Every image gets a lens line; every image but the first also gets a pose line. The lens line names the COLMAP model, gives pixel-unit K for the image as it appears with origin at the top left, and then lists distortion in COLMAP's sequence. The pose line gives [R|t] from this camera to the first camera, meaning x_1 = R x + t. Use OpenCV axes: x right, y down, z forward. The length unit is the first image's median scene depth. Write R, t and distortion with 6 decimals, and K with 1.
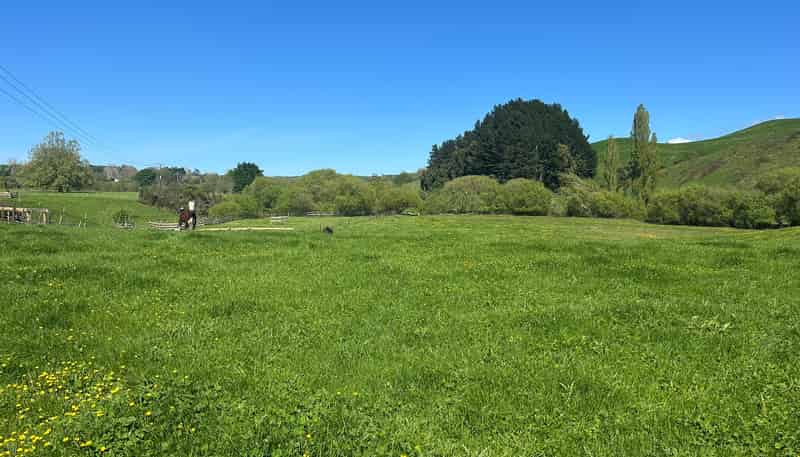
lens RADIAL K [[597.6, 0, 394.0], [0, 597.6, 233.8], [0, 0, 1]] dist [0.092392, -0.115692]
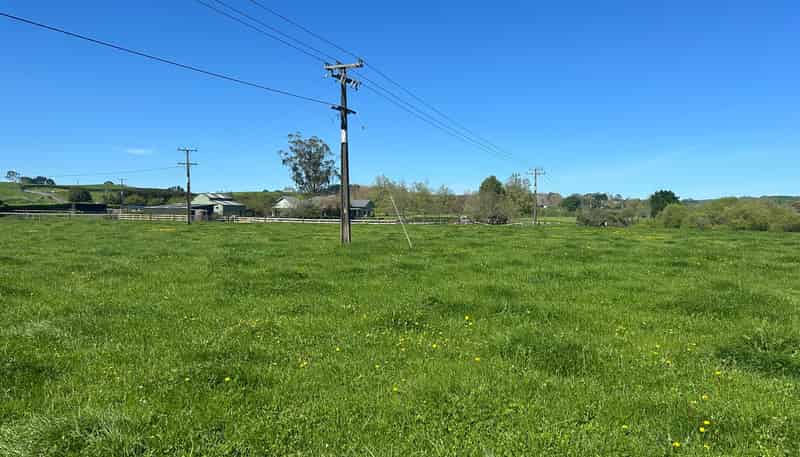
lens RADIAL K [[597.6, 0, 394.0], [0, 597.6, 233.8], [0, 0, 1]] dist [0.092392, -0.115692]
pose [[0.783633, 0.018852, -0.620939, 0.043245], [-0.044138, 0.998703, -0.025380, 0.008757], [0.619655, 0.047296, 0.783448, -0.127991]]
